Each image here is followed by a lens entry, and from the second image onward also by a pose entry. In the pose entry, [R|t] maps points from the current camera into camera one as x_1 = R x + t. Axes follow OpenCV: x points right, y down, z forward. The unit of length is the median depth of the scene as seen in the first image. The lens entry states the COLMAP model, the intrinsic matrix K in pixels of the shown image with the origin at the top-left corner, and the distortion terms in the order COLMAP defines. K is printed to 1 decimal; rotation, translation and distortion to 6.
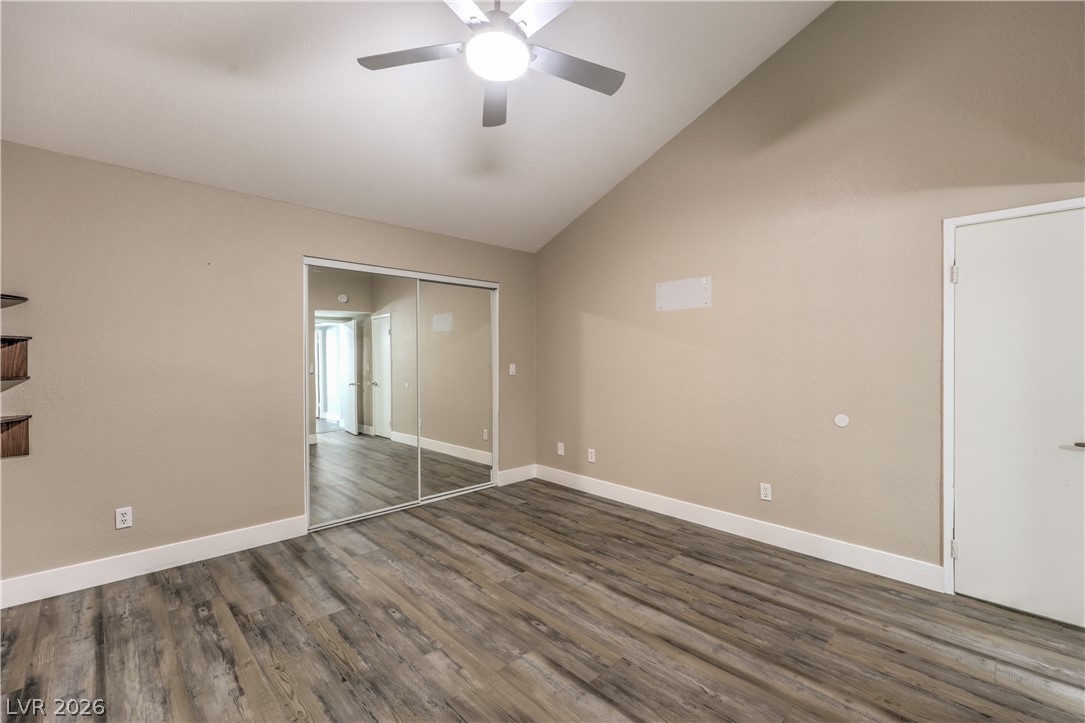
lens RADIAL K [[461.6, 0, 562.1], [0, 461.6, 362.6], [0, 0, 1]] dist [0.003048, 0.000312]
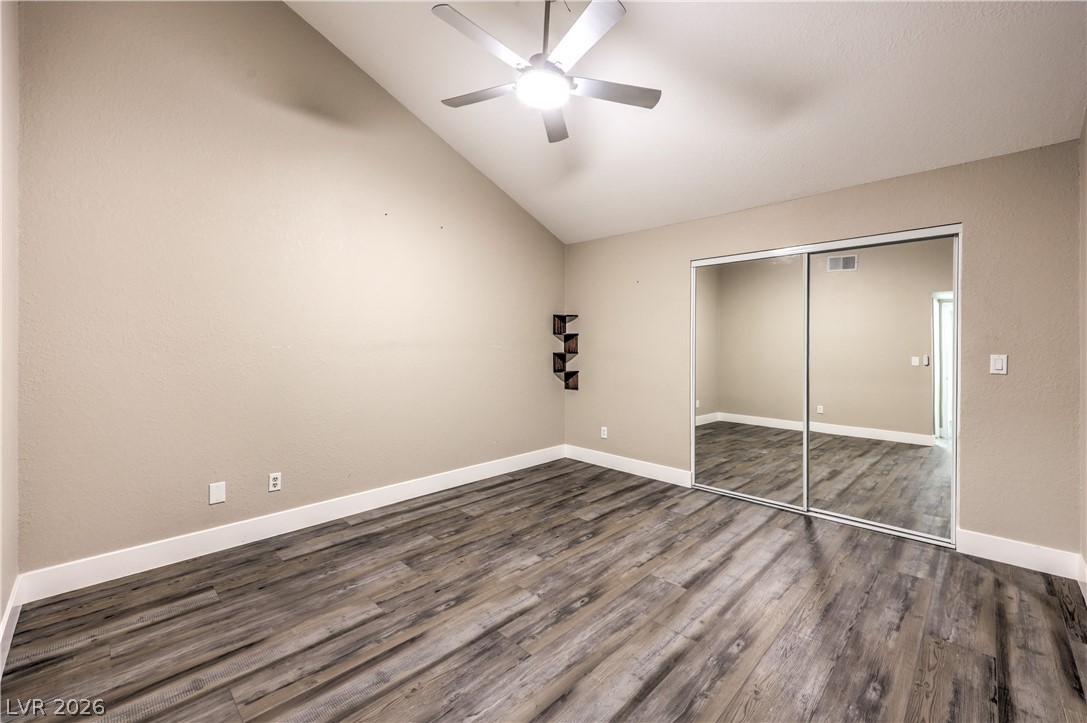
lens RADIAL K [[451.0, 0, 550.1], [0, 451.0, 343.7], [0, 0, 1]] dist [0.002090, 0.000103]
pose [[0.009687, -0.005182, -0.999940, 0.874029], [-0.017563, 0.999831, -0.005351, 0.006800], [0.999799, 0.017614, 0.009594, 0.843806]]
